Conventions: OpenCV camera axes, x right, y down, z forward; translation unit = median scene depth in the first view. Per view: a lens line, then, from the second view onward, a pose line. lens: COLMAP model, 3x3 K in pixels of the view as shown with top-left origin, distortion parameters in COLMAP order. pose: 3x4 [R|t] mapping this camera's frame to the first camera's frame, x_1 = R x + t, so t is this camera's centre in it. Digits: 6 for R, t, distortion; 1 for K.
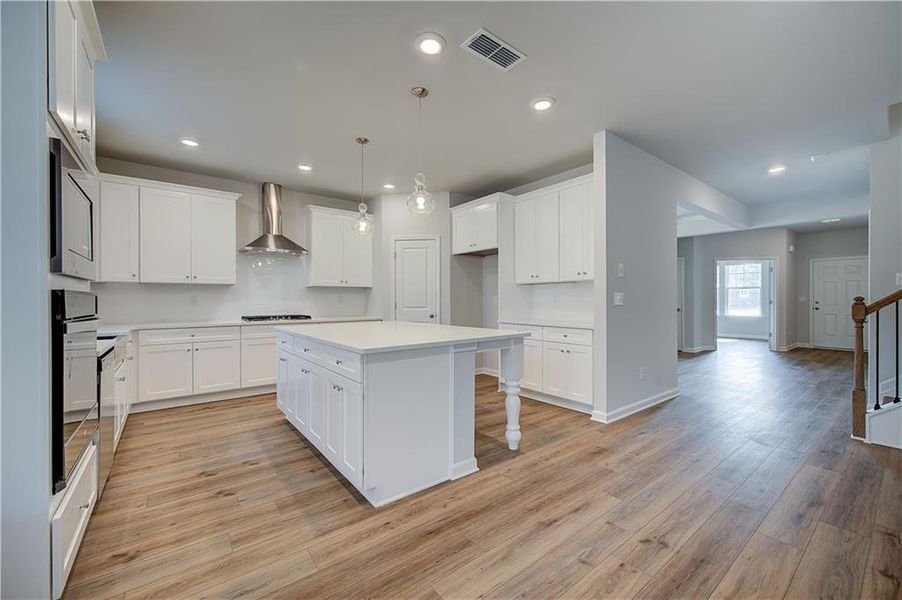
lens RADIAL K [[363.0, 0, 453.6], [0, 363.0, 299.4], [0, 0, 1]] dist [0.001445, -0.000079]
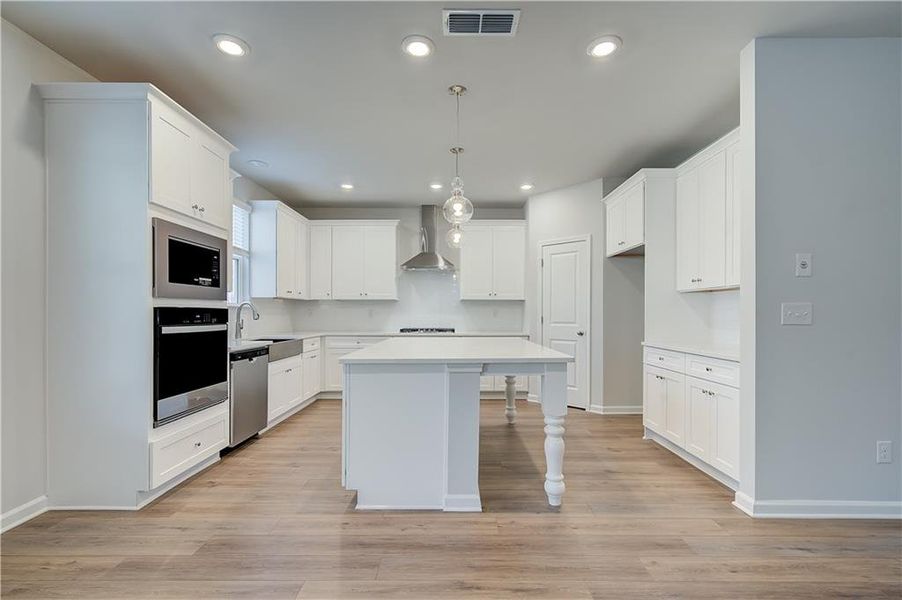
lens RADIAL K [[410.4, 0, 453.6], [0, 410.4, 312.6], [0, 0, 1]] dist [0.002450, 0.000159]
pose [[0.783293, 0.002231, -0.621648, 0.517102], [-0.002662, 0.999996, 0.000235, -0.002219], [0.621647, 0.001471, 0.783296, 0.159919]]
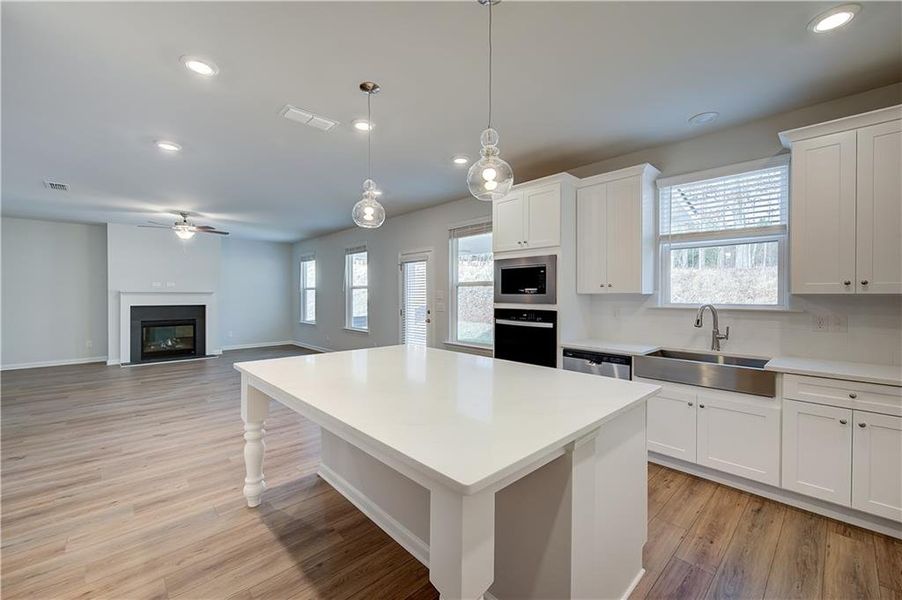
lens RADIAL K [[354.6, 0, 461.1], [0, 354.6, 295.9], [0, 0, 1]] dist [-0.000462, -0.000100]
pose [[-0.995948, 0.002687, -0.089893, -0.225491], [0.002376, 0.999991, 0.003576, -0.063271], [0.089901, 0.003348, -0.995945, 1.750341]]
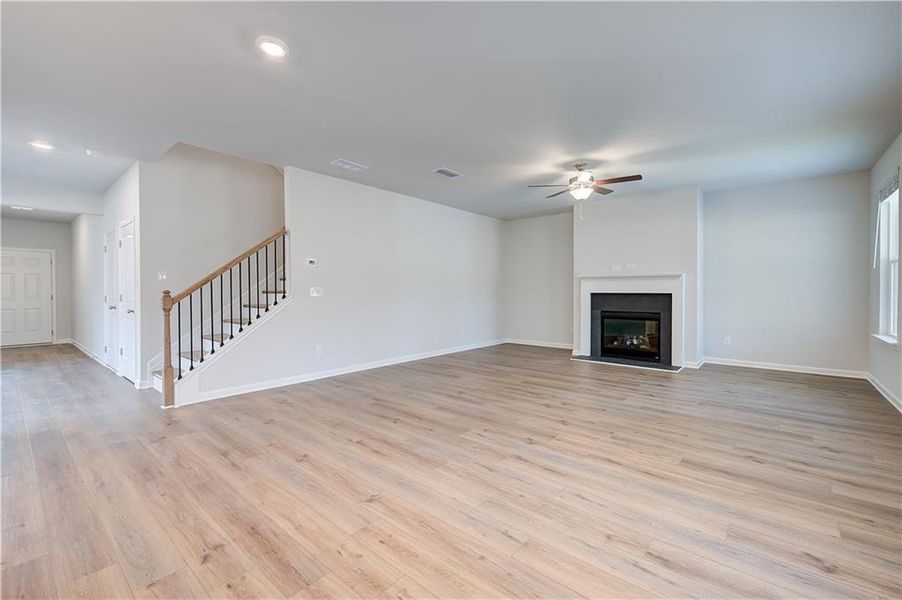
lens RADIAL K [[376.8, 0, 437.0], [0, 376.8, 294.5], [0, 0, 1]] dist [0.007109, -0.000287]
pose [[-0.177143, -0.007801, 0.984154, -0.284557], [0.004211, 0.999953, 0.008684, -0.000764], [-0.984176, 0.005683, -0.177102, 0.337282]]
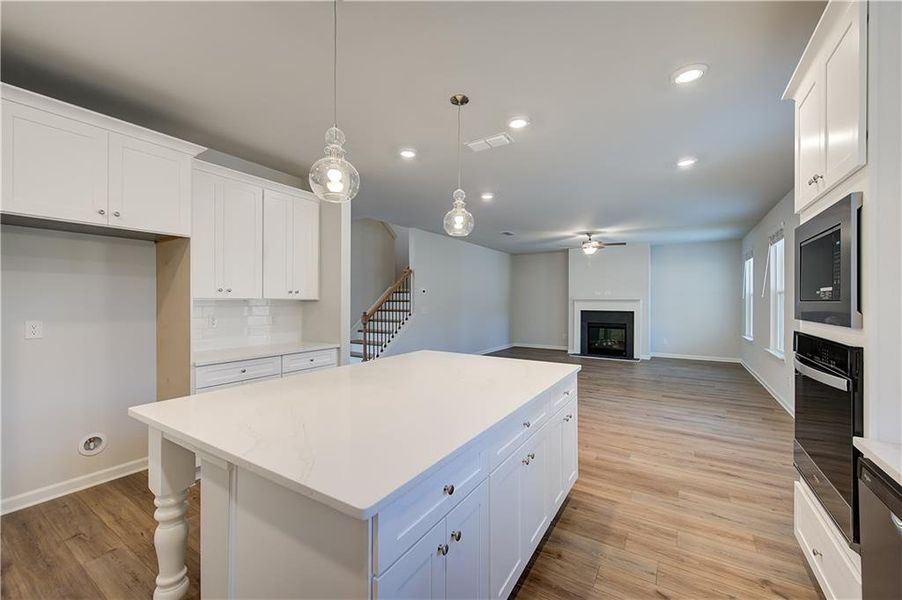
lens RADIAL K [[363.0, 0, 453.6], [0, 363.0, 299.4], [0, 0, 1]] dist [0.001445, -0.000079]
pose [[-0.340510, 0.005353, 0.940226, -0.876579], [-0.003079, 0.999972, -0.006808, -0.062242], [-0.940236, -0.005214, -0.340484, 1.235668]]
